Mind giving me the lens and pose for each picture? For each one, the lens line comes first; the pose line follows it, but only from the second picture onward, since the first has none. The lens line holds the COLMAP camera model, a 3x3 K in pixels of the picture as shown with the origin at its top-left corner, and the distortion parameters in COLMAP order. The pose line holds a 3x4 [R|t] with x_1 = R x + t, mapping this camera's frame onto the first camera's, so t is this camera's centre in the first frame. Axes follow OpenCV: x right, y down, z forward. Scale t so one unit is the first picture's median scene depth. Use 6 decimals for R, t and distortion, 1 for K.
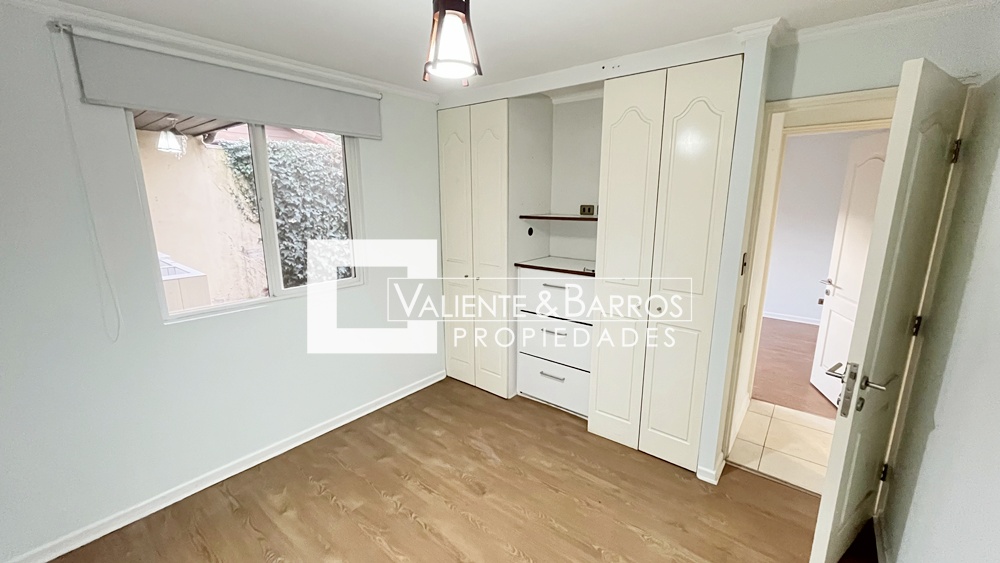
lens RADIAL K [[402.1, 0, 498.8], [0, 402.1, 281.8], [0, 0, 1]] dist [-0.011175, -0.000050]
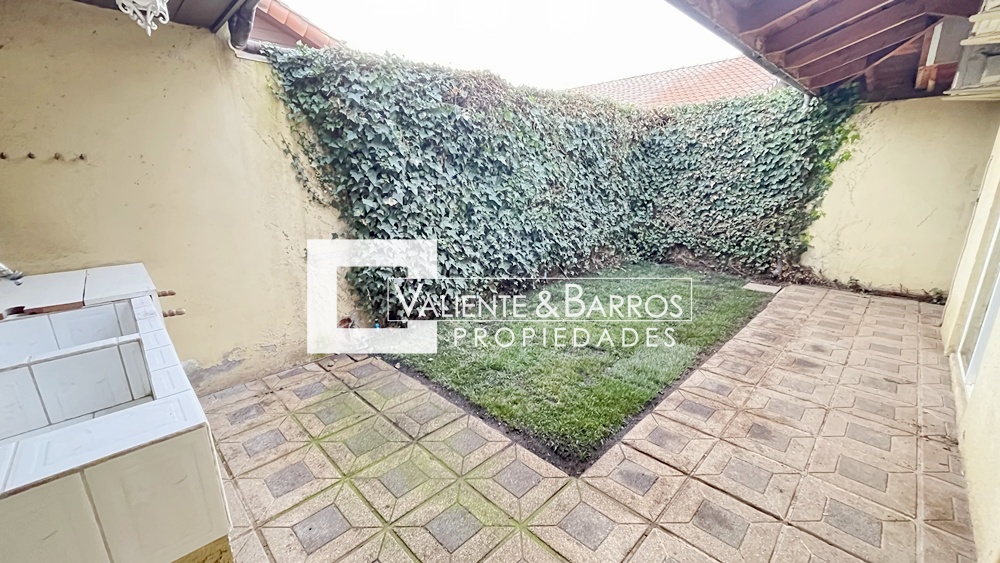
lens RADIAL K [[402.1, 0, 498.1], [0, 402.1, 282.7], [0, 0, 1]] dist [-0.011175, -0.000050]
pose [[0.995379, 0.014672, -0.094895, -0.315244], [-0.009302, 0.998343, 0.056787, -0.073922], [0.095571, -0.055642, 0.993866, 0.459821]]
